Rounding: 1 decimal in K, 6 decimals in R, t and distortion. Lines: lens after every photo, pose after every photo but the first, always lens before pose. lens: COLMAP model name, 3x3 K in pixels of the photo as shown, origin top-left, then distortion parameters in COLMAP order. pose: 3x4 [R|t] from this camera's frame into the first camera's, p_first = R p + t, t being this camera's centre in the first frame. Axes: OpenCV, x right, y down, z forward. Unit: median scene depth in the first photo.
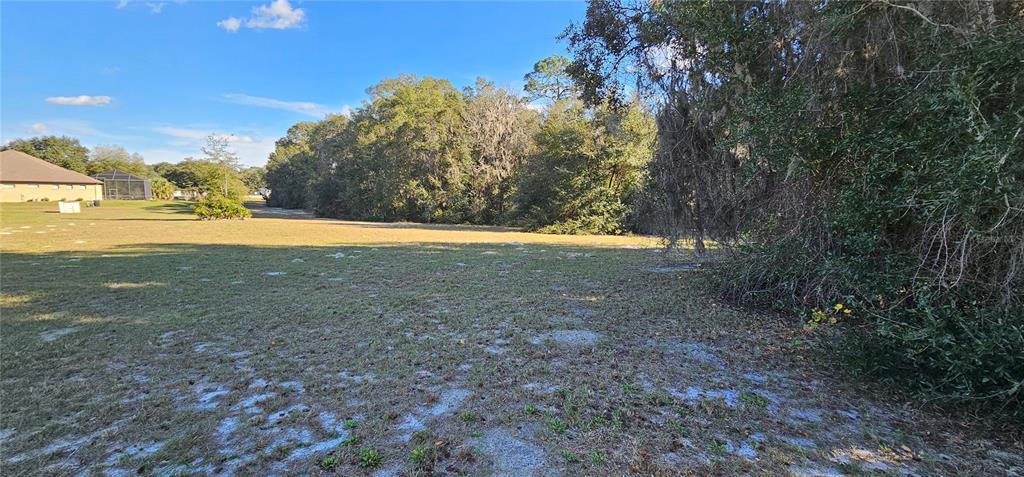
lens RADIAL K [[417.5, 0, 513.1], [0, 417.5, 228.6], [0, 0, 1]] dist [-0.000581, -0.000125]
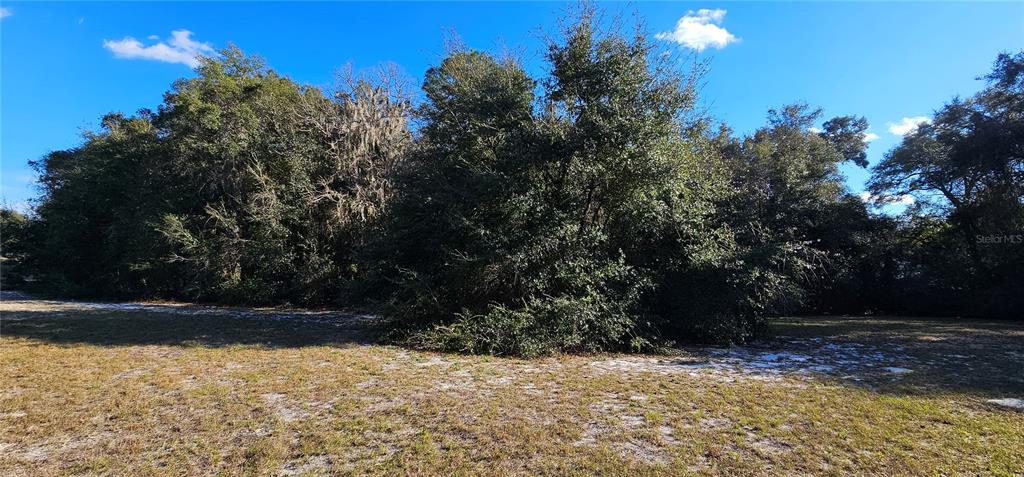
lens RADIAL K [[419.6, 0, 513.4], [0, 419.6, 235.7], [0, 0, 1]] dist [-0.001156, 0.000104]
pose [[0.982018, 0.028026, 0.186697, 0.076187], [-0.000302, 0.989152, -0.146894, -0.027769], [-0.188789, 0.144196, 0.971373, 0.622575]]
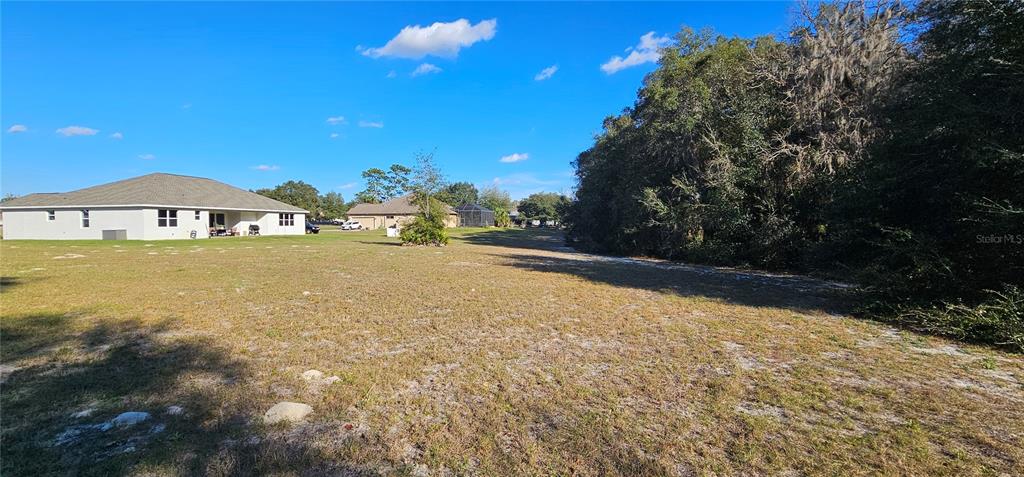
lens RADIAL K [[419.6, 0, 513.4], [0, 419.6, 235.7], [0, 0, 1]] dist [-0.001156, 0.000104]
pose [[0.687953, 0.008733, -0.725703, 0.082558], [-0.047371, 0.998336, -0.032894, -0.025620], [0.724208, 0.057006, 0.687222, 0.614468]]
